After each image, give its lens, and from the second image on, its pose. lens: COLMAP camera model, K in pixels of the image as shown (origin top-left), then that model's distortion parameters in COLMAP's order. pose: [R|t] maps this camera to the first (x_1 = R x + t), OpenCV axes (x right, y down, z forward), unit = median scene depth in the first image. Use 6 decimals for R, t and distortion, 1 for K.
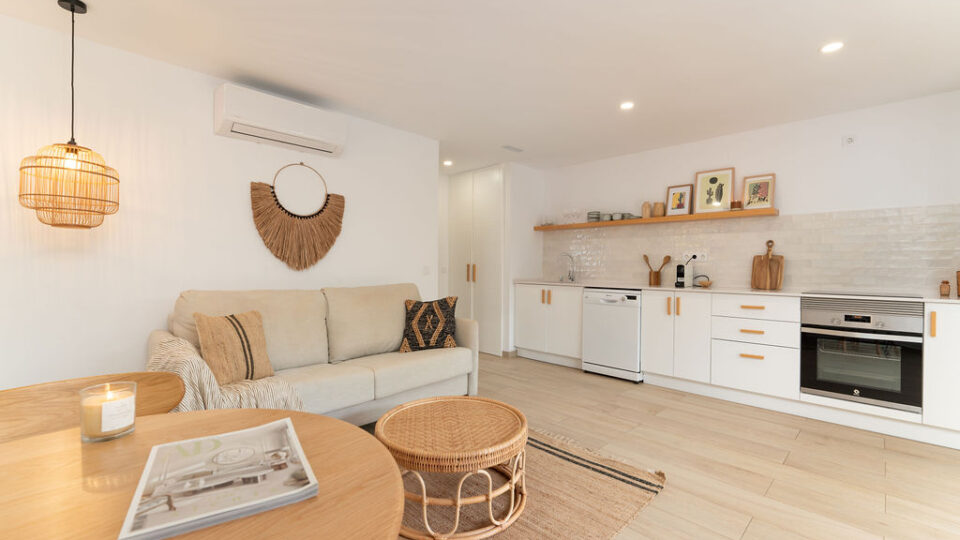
lens RADIAL K [[411.4, 0, 480.0], [0, 411.4, 270.0], [0, 0, 1]] dist [0.001463, 0.000004]
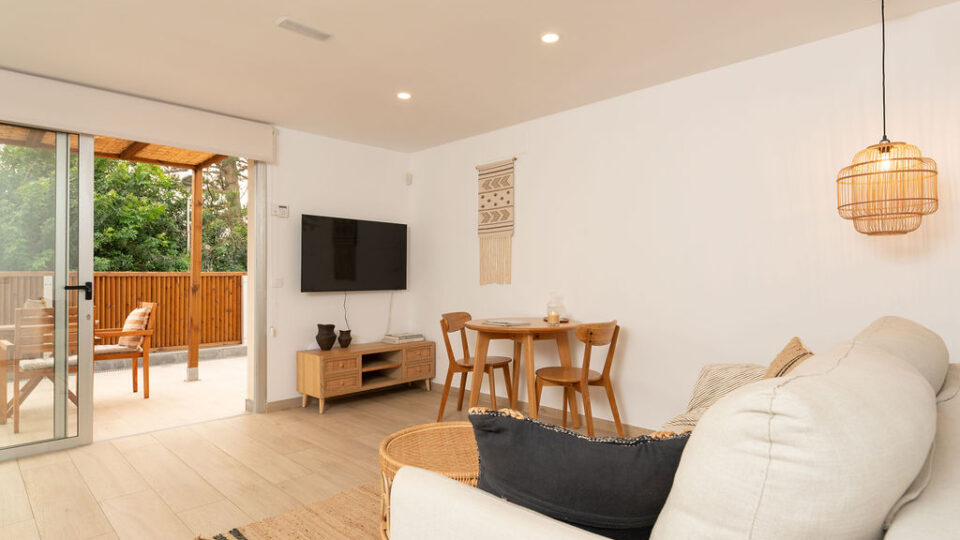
lens RADIAL K [[526.0, 0, 480.0], [0, 526.0, 270.0], [0, 0, 1]] dist [-0.002684, 0.003012]
pose [[-0.999940, -0.009150, 0.006033, -0.064127], [-0.009184, 0.999942, -0.005648, -0.008621], [-0.005981, -0.005703, -0.999966, 1.304587]]
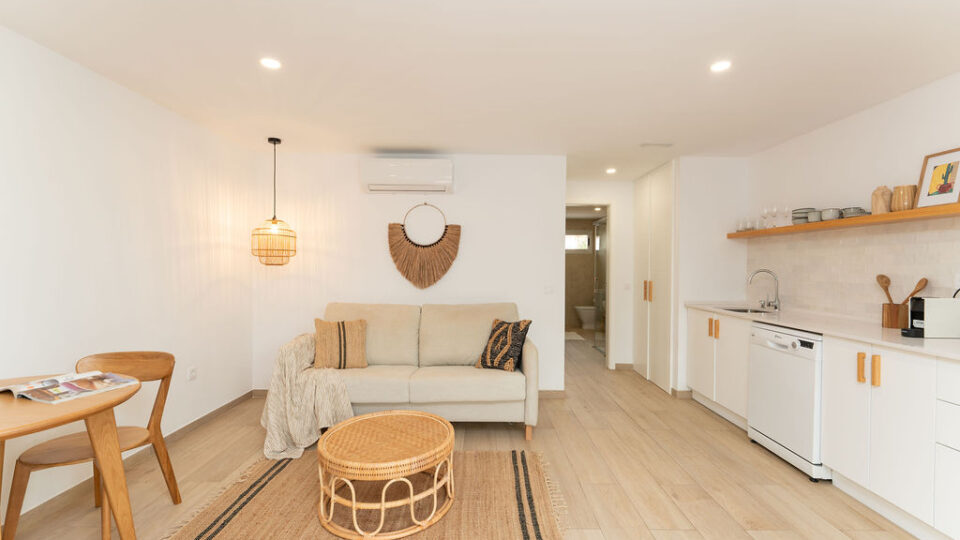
lens RADIAL K [[411.4, 0, 480.0], [0, 411.4, 270.0], [0, 0, 1]] dist [0.001463, 0.000004]
pose [[0.708569, 0.002779, -0.705636, 0.551439], [-0.007368, 0.999967, -0.003460, -0.051248], [0.705603, 0.007651, 0.708566, 0.222292]]
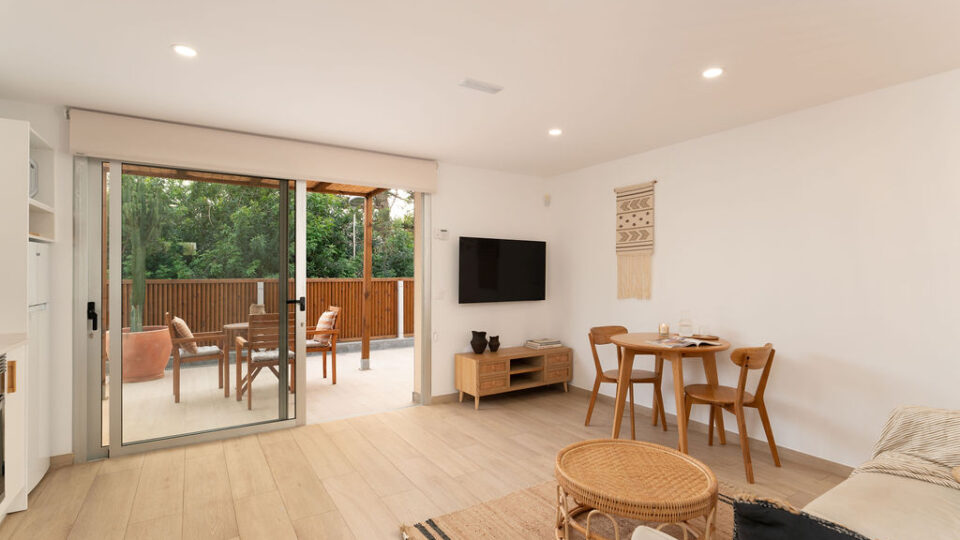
lens RADIAL K [[466.1, 0, 477.8], [0, 466.1, 271.9], [0, 0, 1]] dist [0.000471, -0.000274]
pose [[-0.973665, -0.011803, 0.227679, 0.029607], [-0.010060, 0.999911, 0.008811, -0.061632], [-0.227763, 0.006288, -0.973696, 1.298552]]
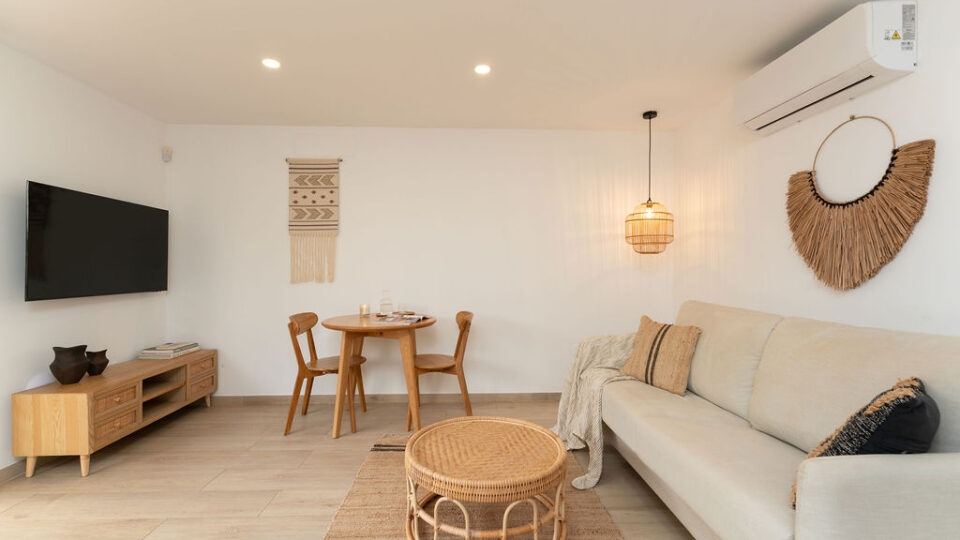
lens RADIAL K [[414.9, 0, 477.1], [0, 414.9, 271.9], [0, 0, 1]] dist [-0.002342, -0.000201]
pose [[-0.676998, -0.006931, -0.735952, 0.391687], [-0.016331, 0.999851, 0.005606, -0.020221], [0.735804, 0.015814, -0.677010, 0.976646]]
